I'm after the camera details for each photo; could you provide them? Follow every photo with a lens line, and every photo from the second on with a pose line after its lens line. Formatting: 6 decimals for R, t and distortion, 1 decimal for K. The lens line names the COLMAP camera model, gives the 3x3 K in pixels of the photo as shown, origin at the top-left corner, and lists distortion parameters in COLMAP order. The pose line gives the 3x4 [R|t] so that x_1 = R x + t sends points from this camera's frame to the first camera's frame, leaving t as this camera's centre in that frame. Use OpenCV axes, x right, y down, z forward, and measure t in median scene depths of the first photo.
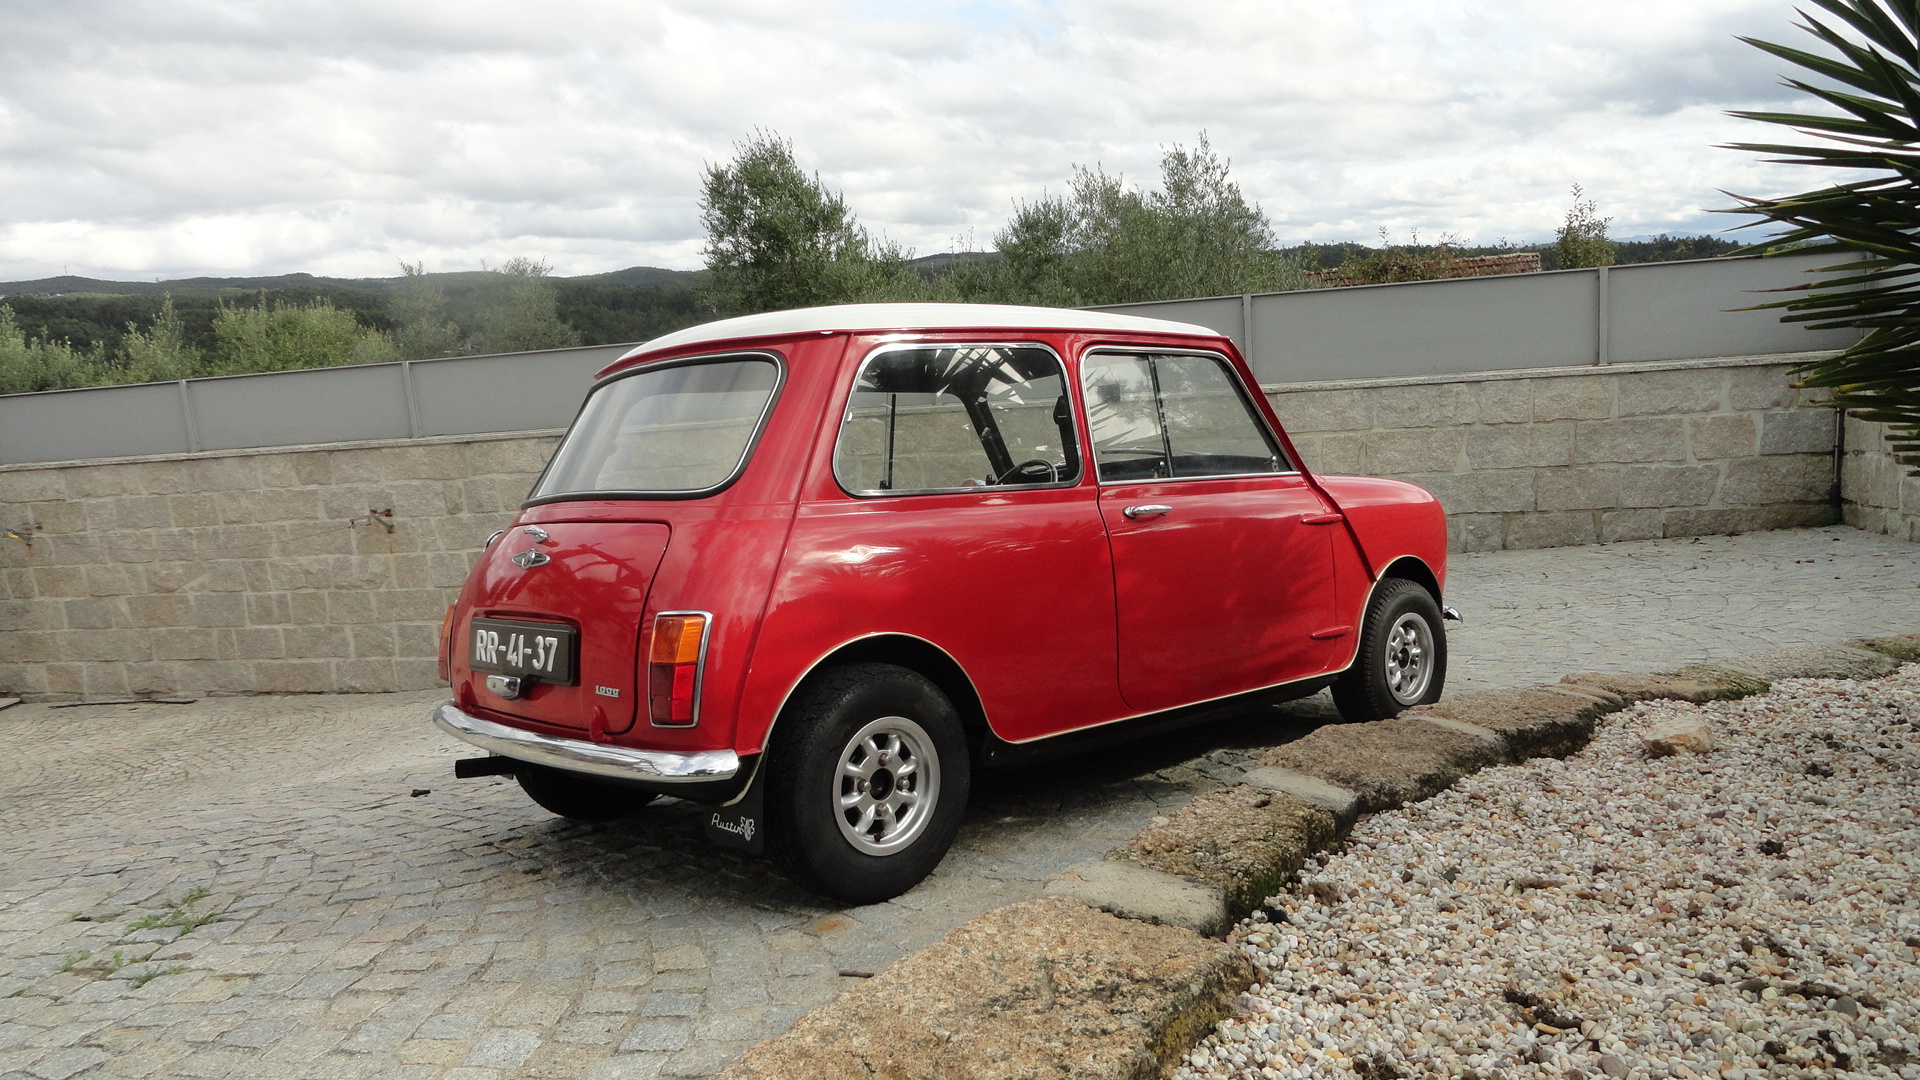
lens RADIAL K [[1340.3, 0, 958.4], [0, 1340.3, 535.2], [0, 0, 1]] dist [0.003064, 0.005686]
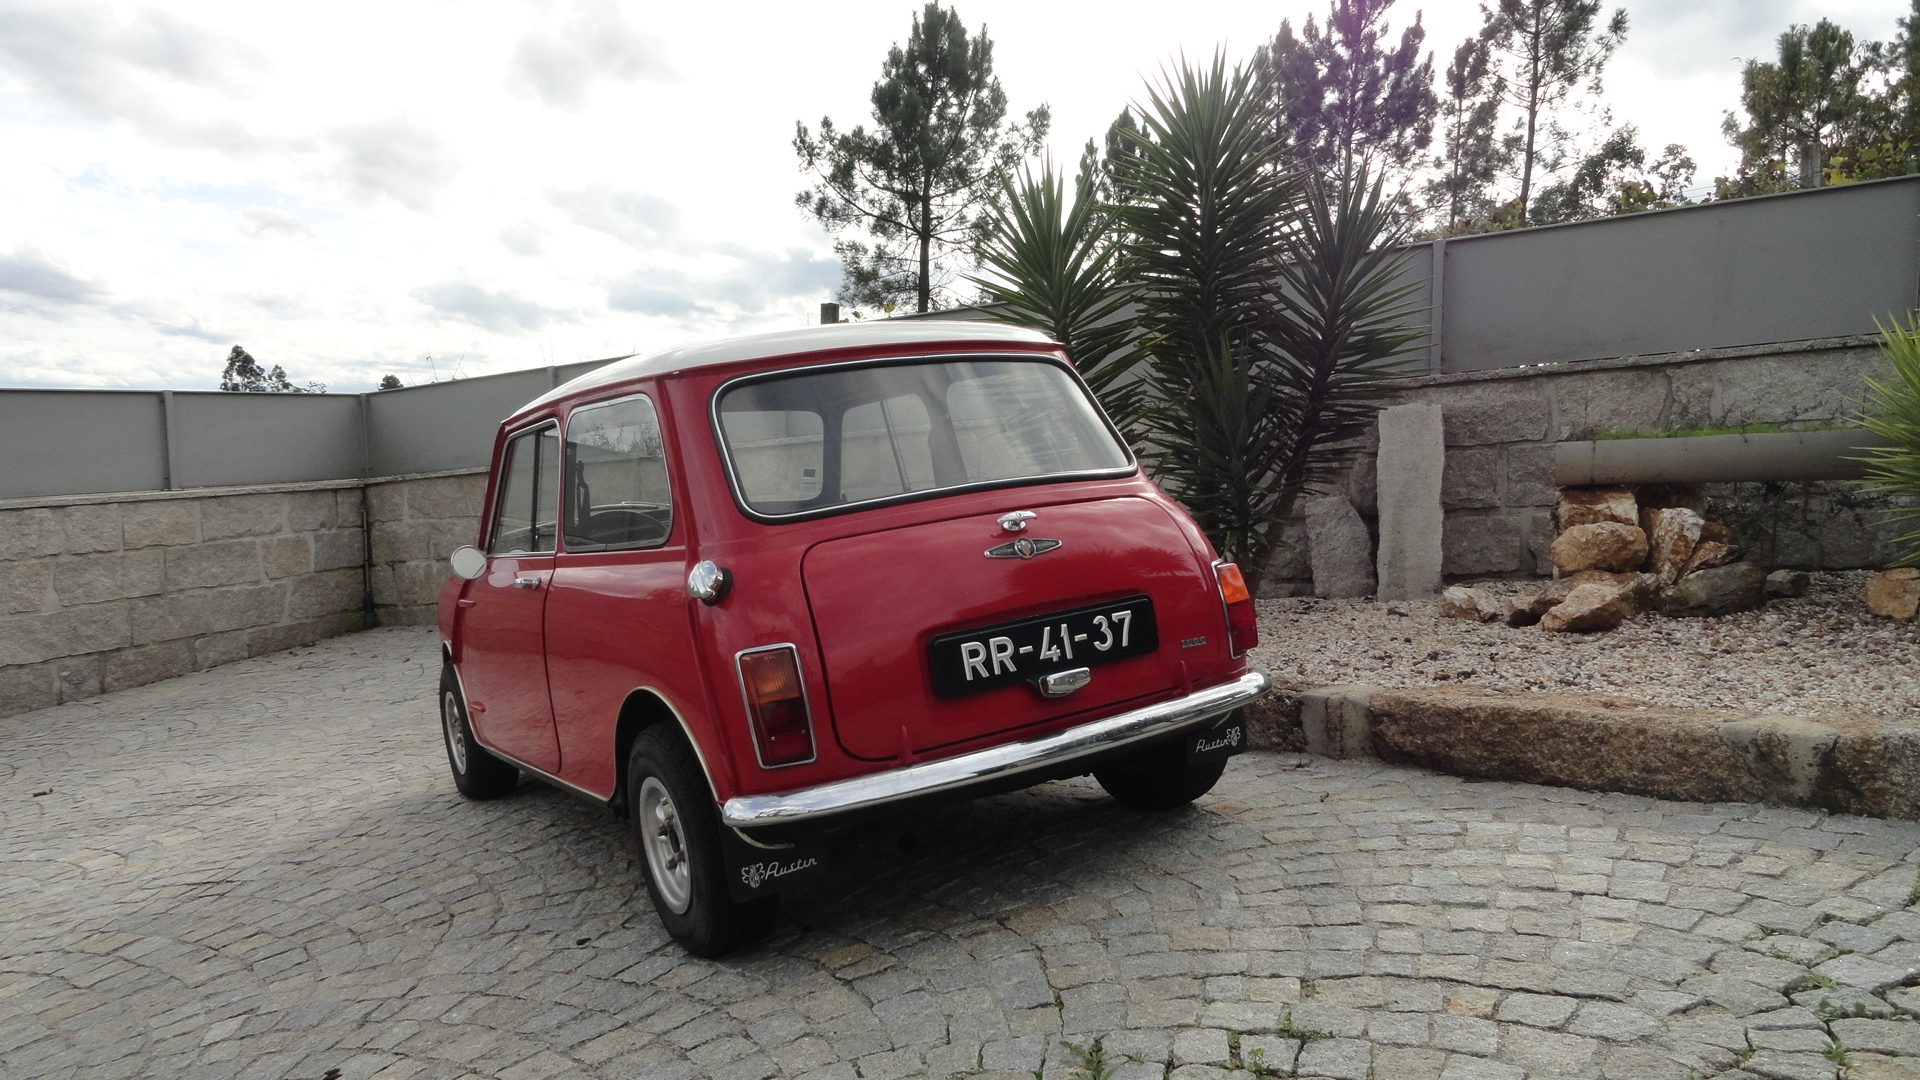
lens RADIAL K [[1340.3, 0, 958.4], [0, 1340.3, 535.2], [0, 0, 1]] dist [0.003064, 0.005686]
pose [[0.171047, -0.014547, 0.985155, -0.387901], [0.153030, 0.988149, -0.011978, 0.004565], [-0.973306, 0.152808, 0.171246, 0.286418]]
